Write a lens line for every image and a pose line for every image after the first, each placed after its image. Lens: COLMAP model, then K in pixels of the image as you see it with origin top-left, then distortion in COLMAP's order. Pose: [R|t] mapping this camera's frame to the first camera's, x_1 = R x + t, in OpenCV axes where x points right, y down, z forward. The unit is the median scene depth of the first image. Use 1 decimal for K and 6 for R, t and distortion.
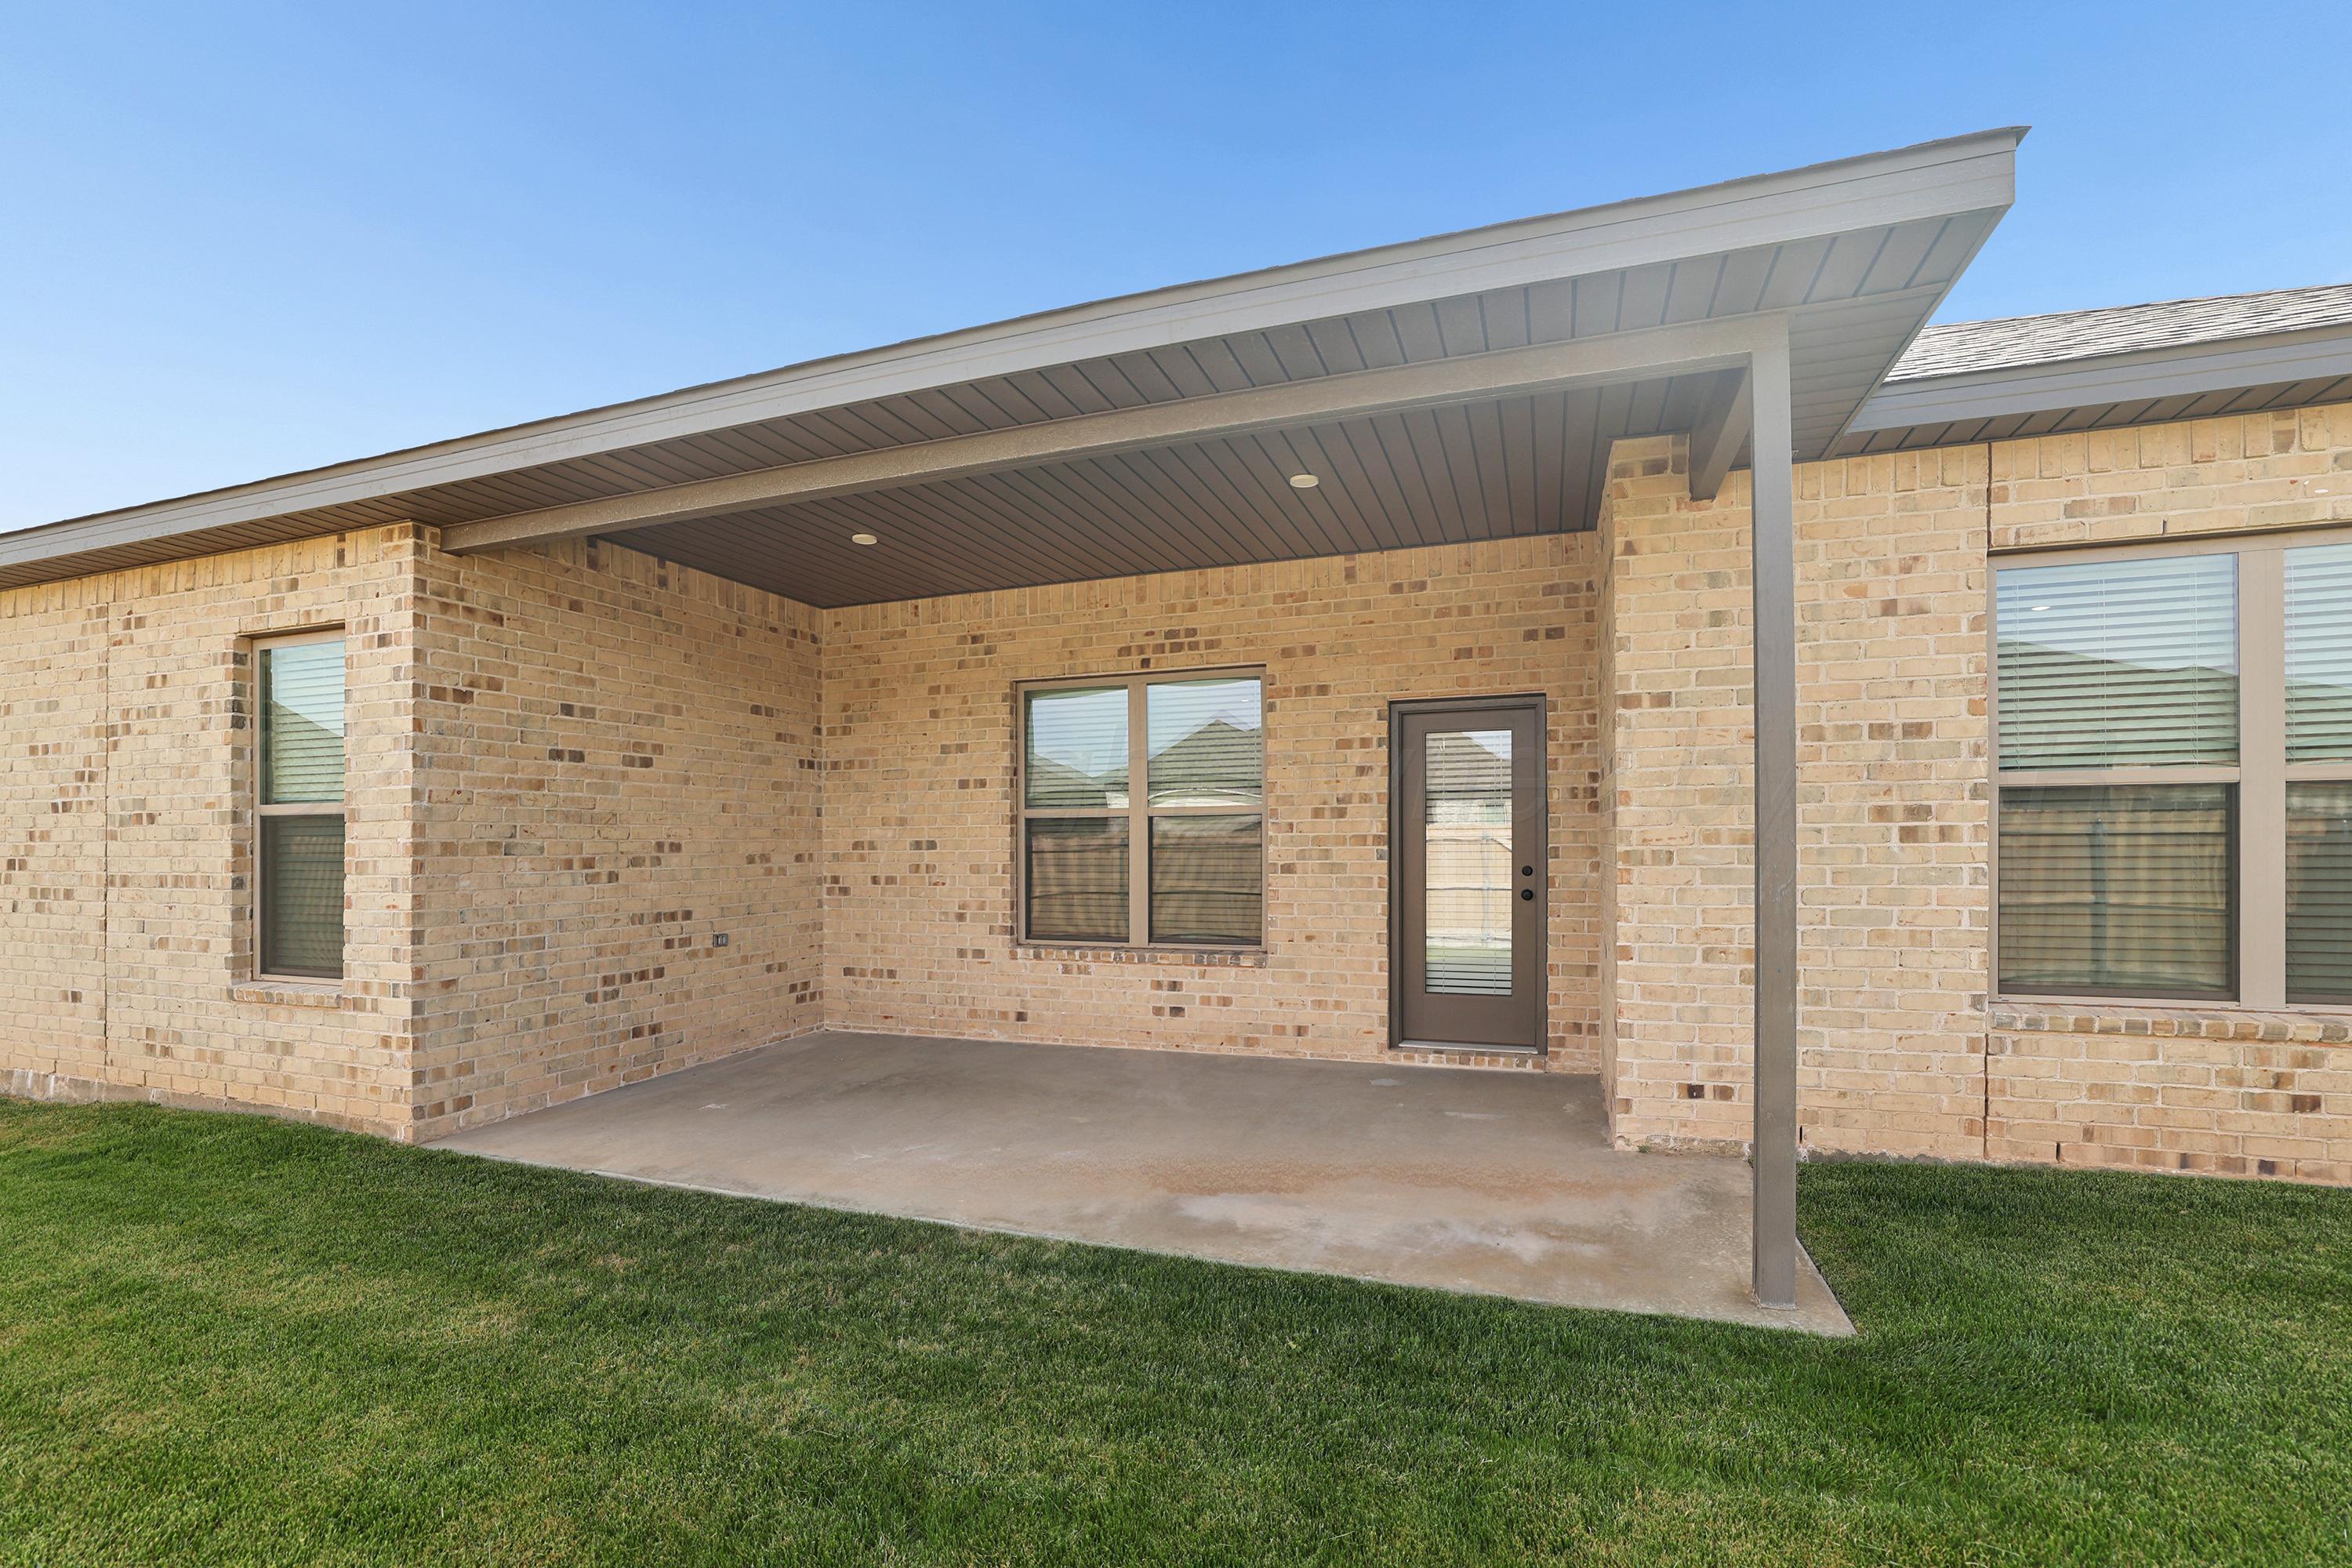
lens RADIAL K [[1055.0, 0, 1161.2], [0, 1055.0, 844.9], [0, 0, 1]] dist [-0.036904, 0.014364]
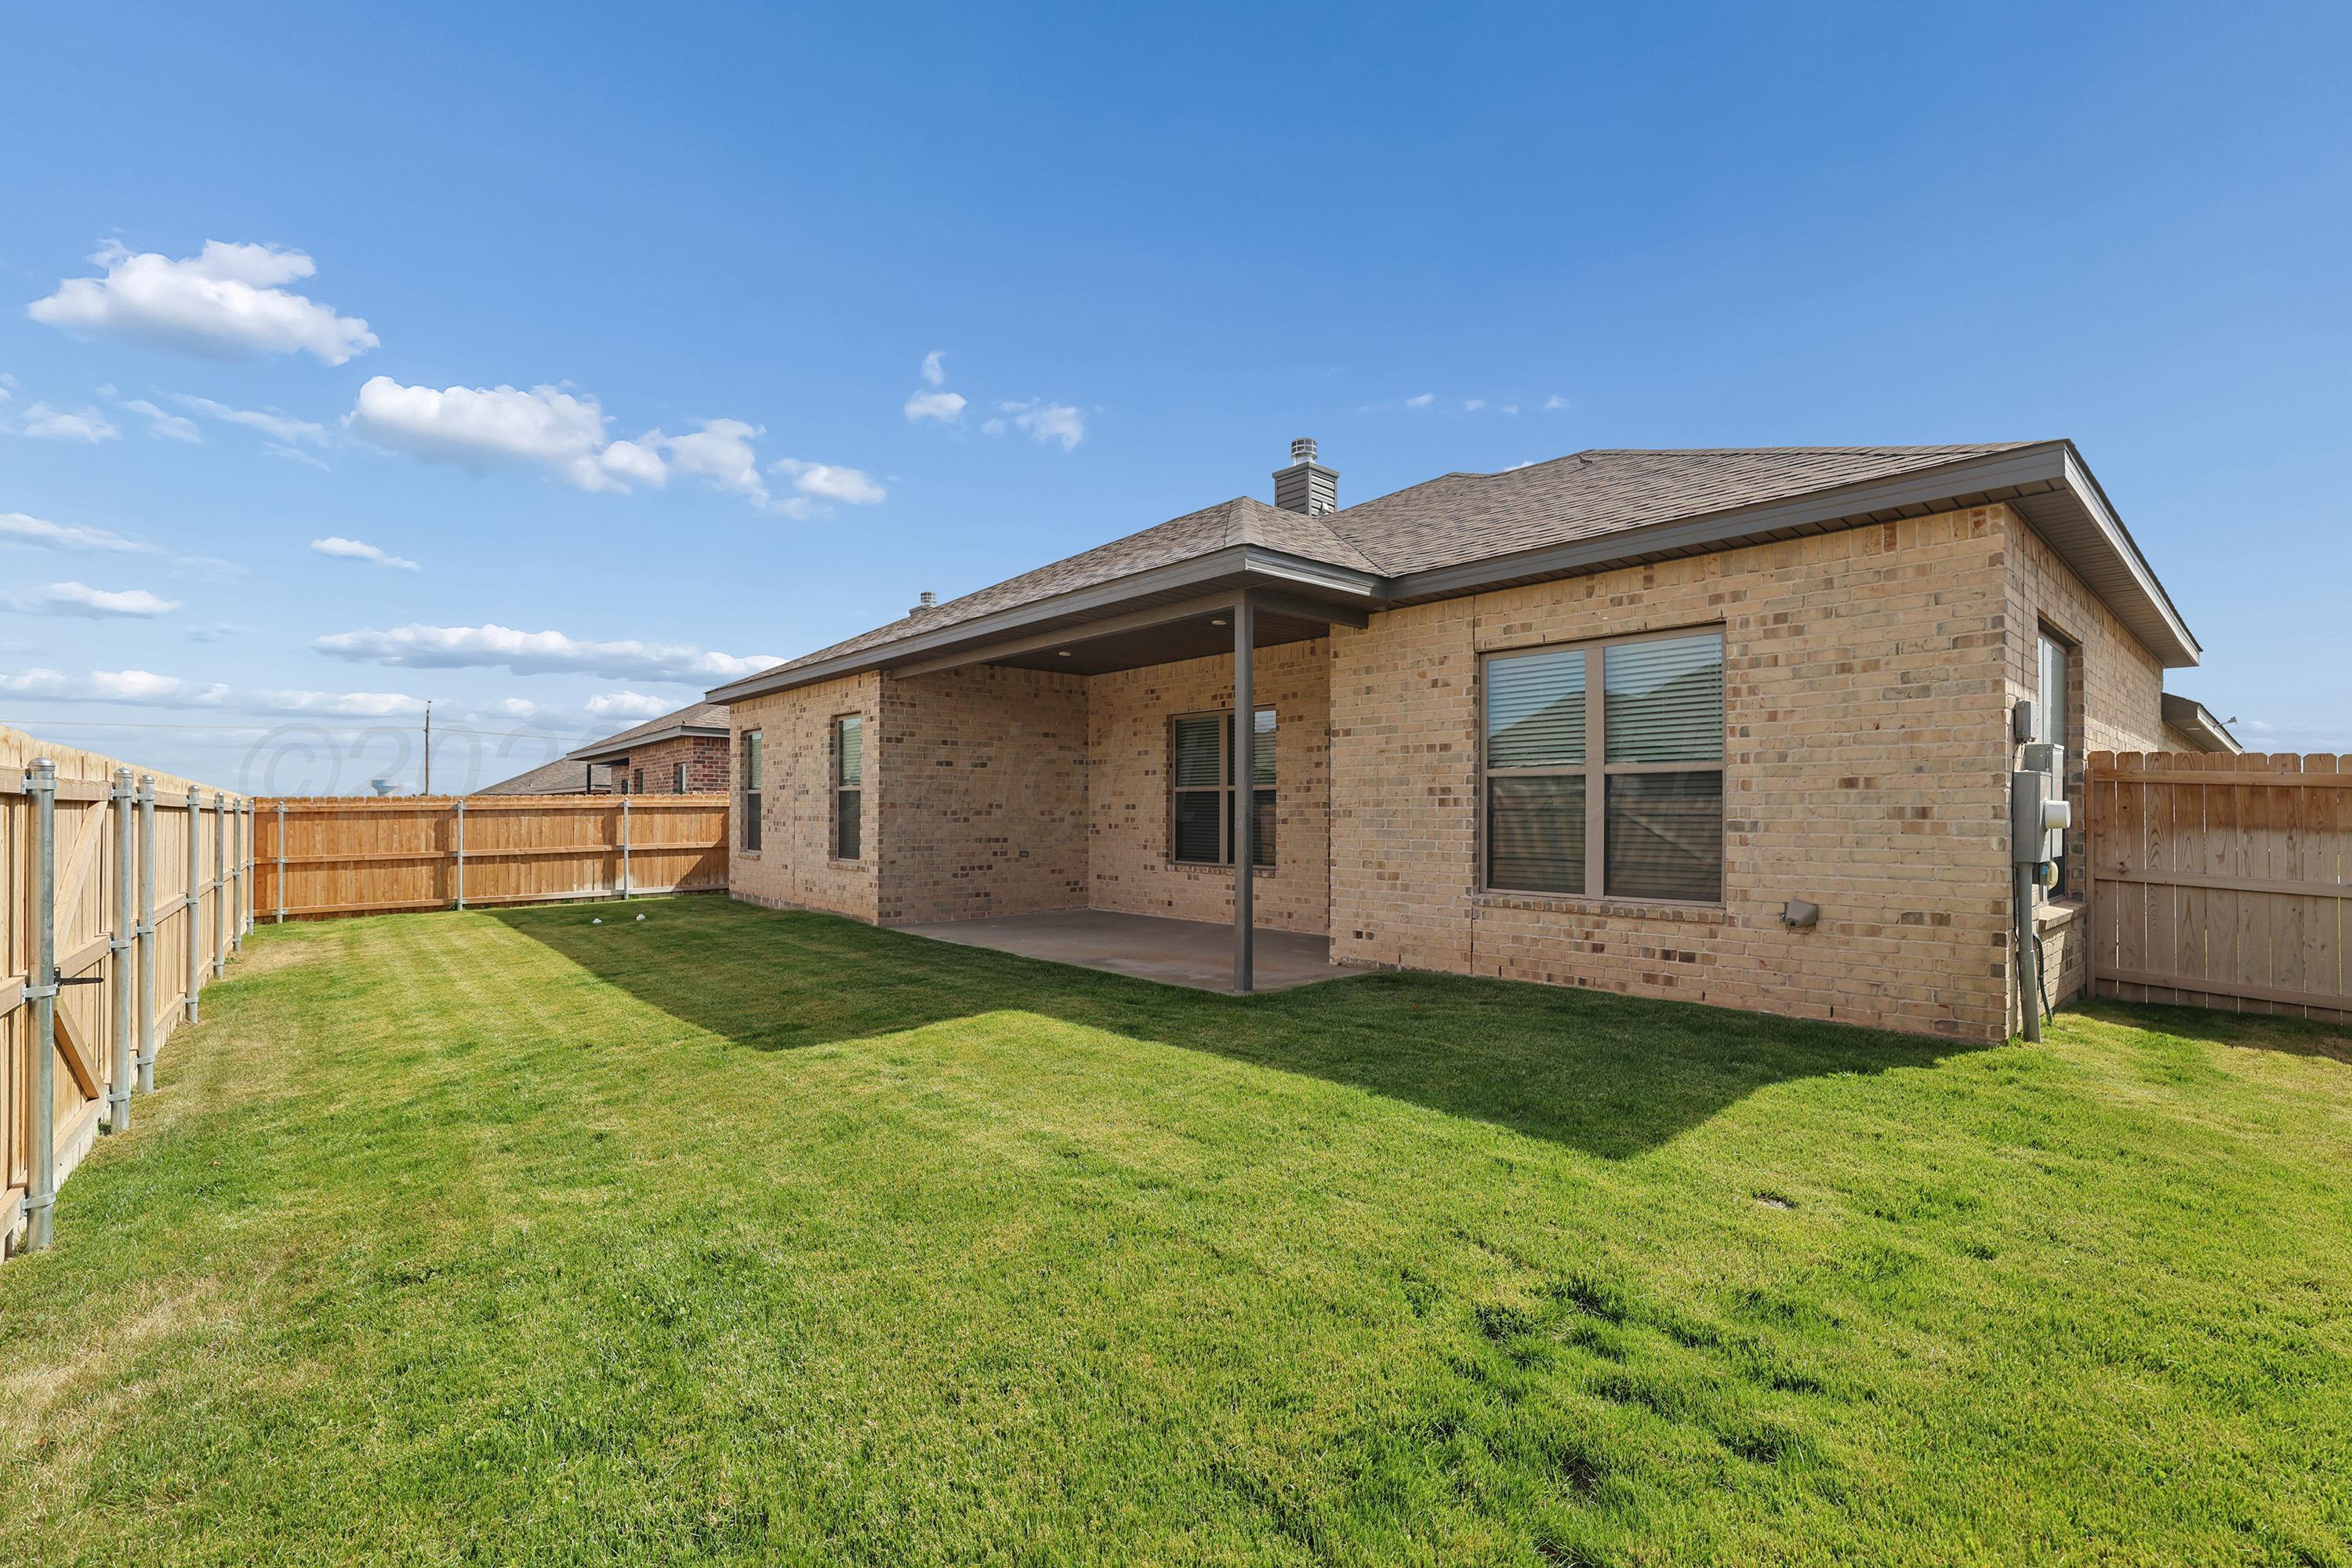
lens RADIAL K [[1055.0, 0, 1161.2], [0, 1055.0, 844.9], [0, 0, 1]] dist [-0.036904, 0.014364]
pose [[0.869994, 0.025644, -0.492396, 0.965318], [-0.011403, 0.999426, 0.031904, 0.009548], [0.492931, -0.022141, 0.869787, -0.736791]]
